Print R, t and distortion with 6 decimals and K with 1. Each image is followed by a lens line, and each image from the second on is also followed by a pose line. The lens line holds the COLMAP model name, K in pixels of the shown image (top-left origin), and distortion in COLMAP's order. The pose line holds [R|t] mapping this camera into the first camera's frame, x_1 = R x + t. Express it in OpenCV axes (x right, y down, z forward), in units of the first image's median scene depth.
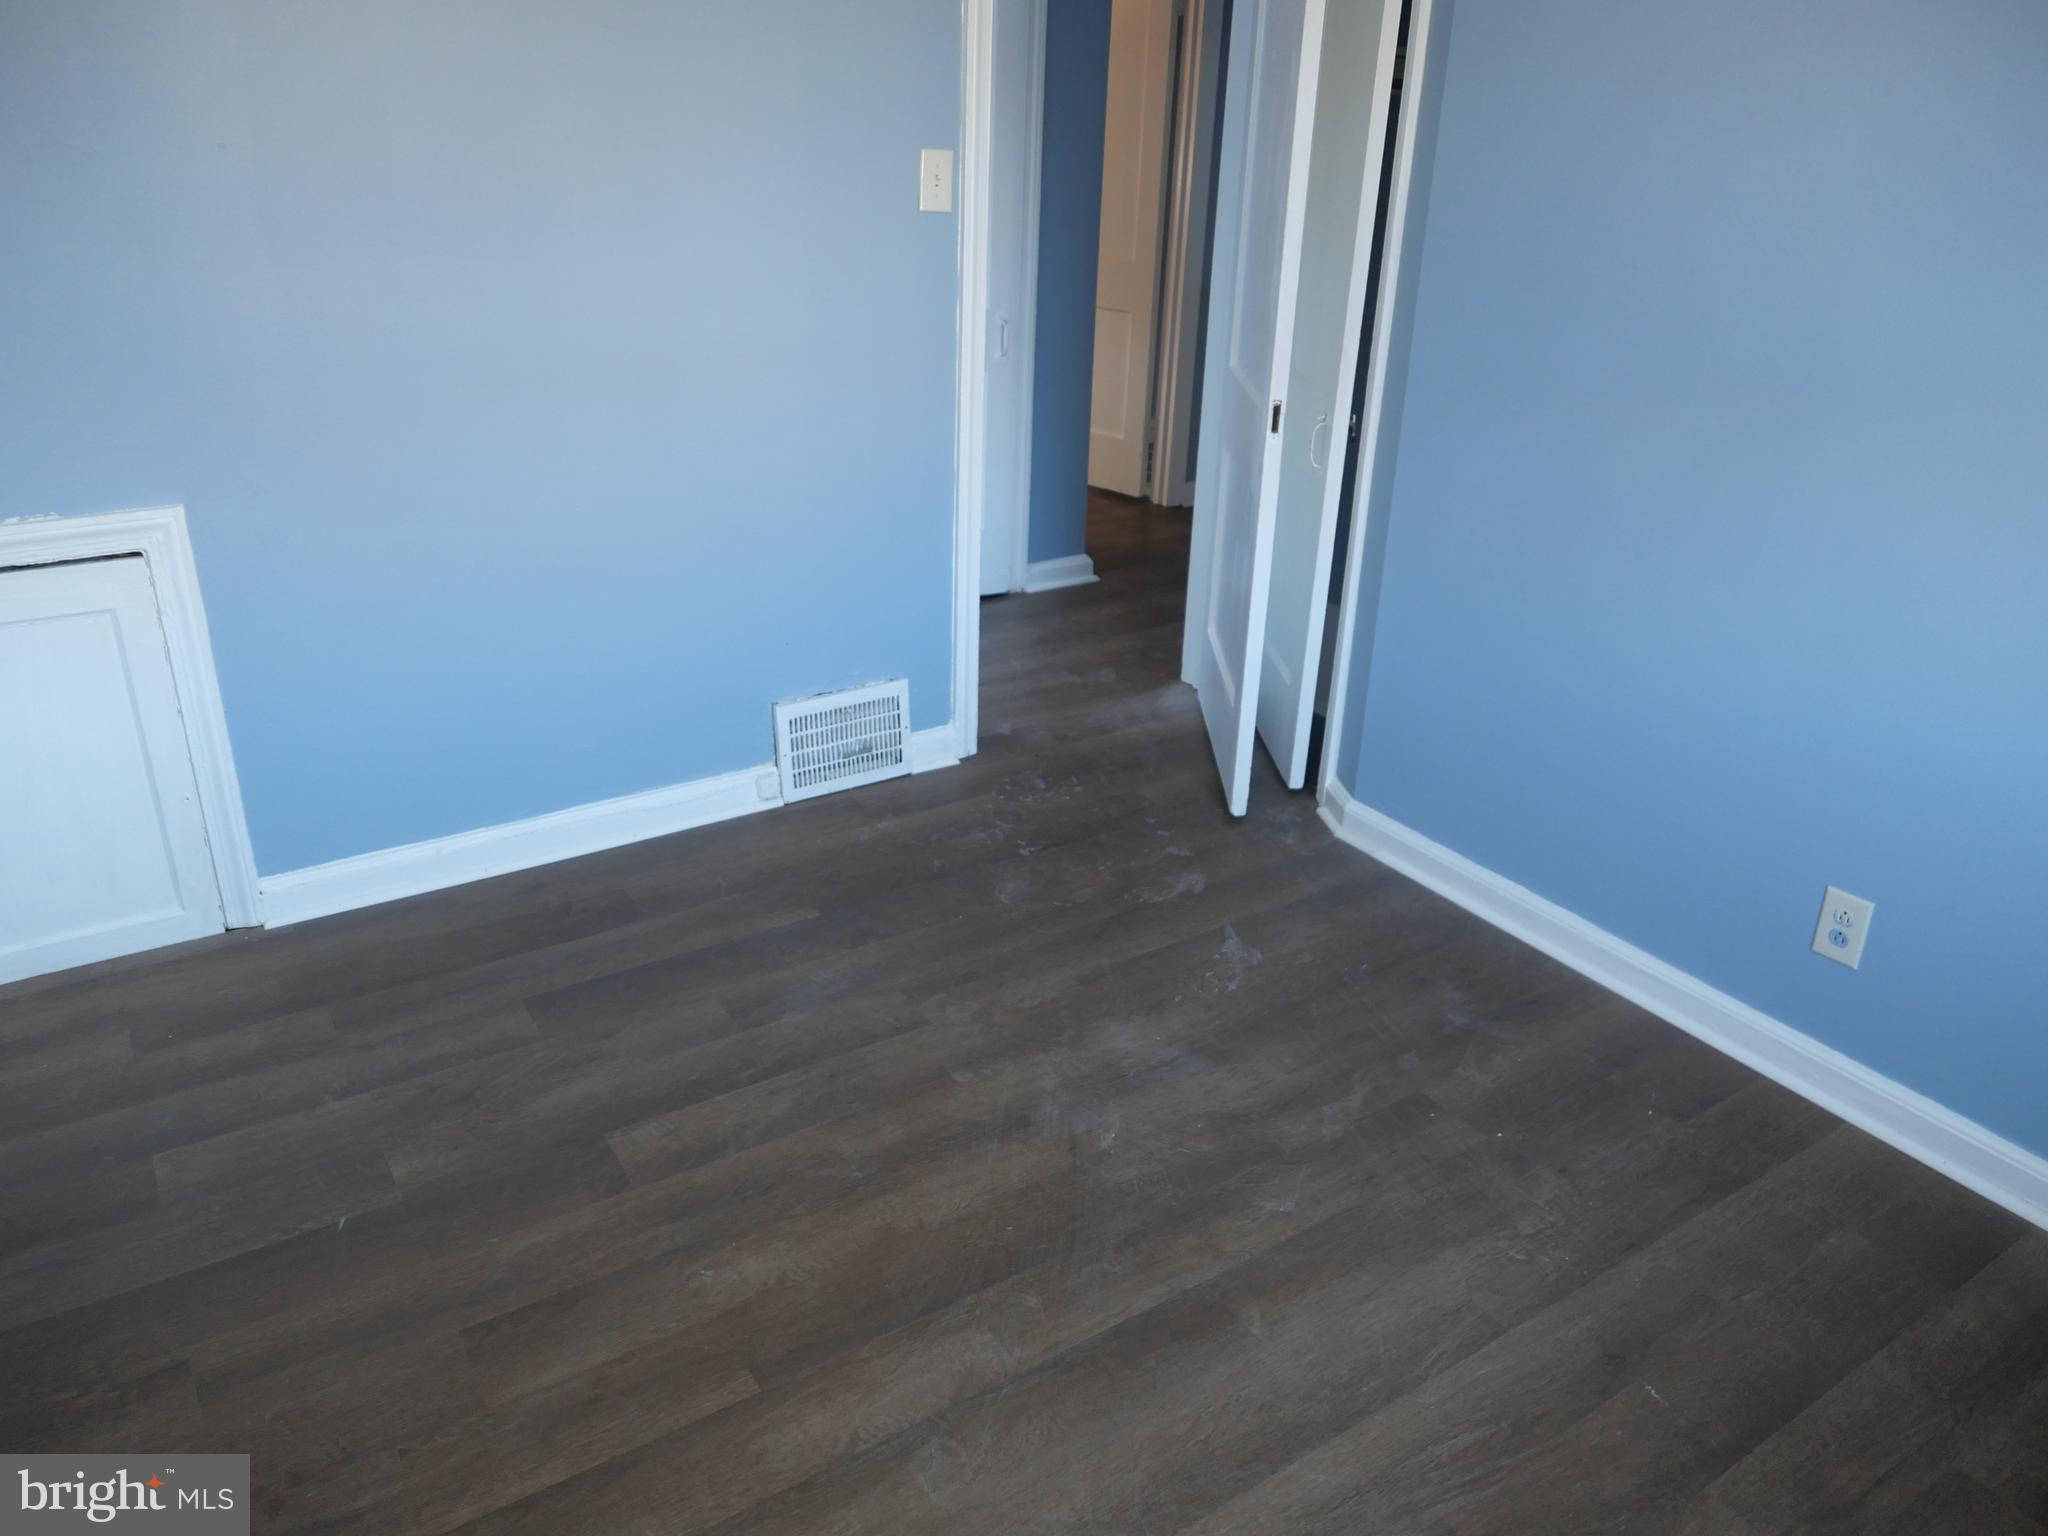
lens RADIAL K [[1472.2, 0, 1023.4], [0, 1472.2, 766.7], [0, 0, 1]] dist [-0.039658, 0.025304]
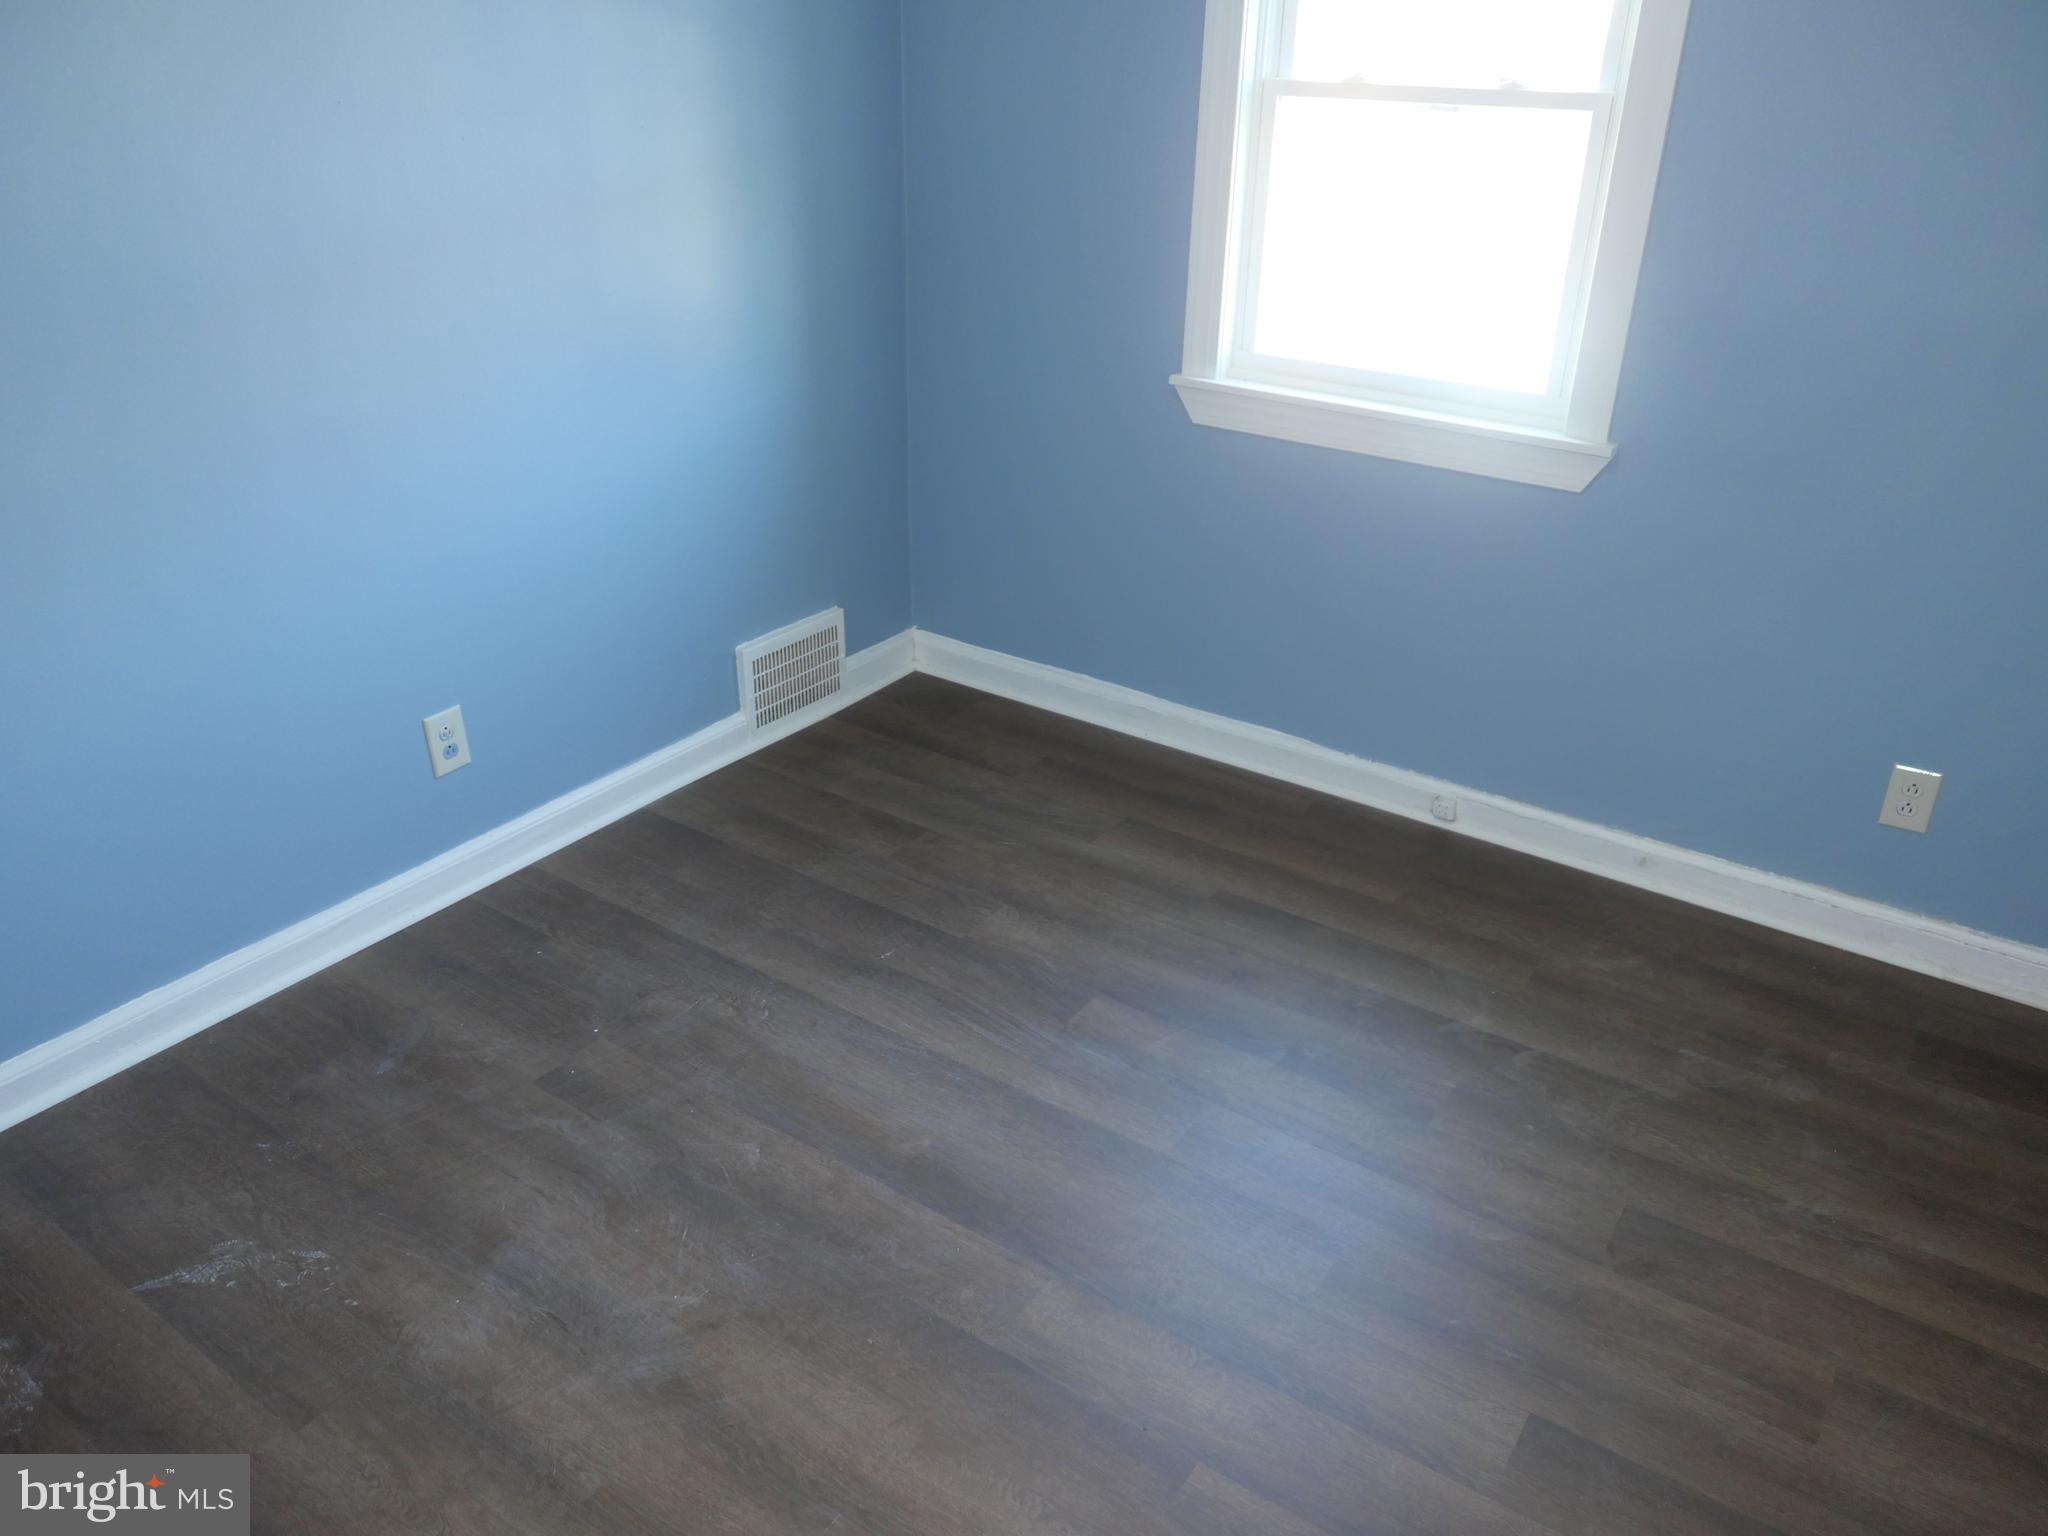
lens RADIAL K [[1472.2, 0, 1025.4], [0, 1472.2, 769.2], [0, 0, 1]] dist [-0.039658, 0.025304]
pose [[-0.378050, -0.444978, 0.811833, -0.550186], [0.357976, 0.738442, 0.571451, -0.369464], [-0.853775, 0.506654, -0.119876, 0.778656]]
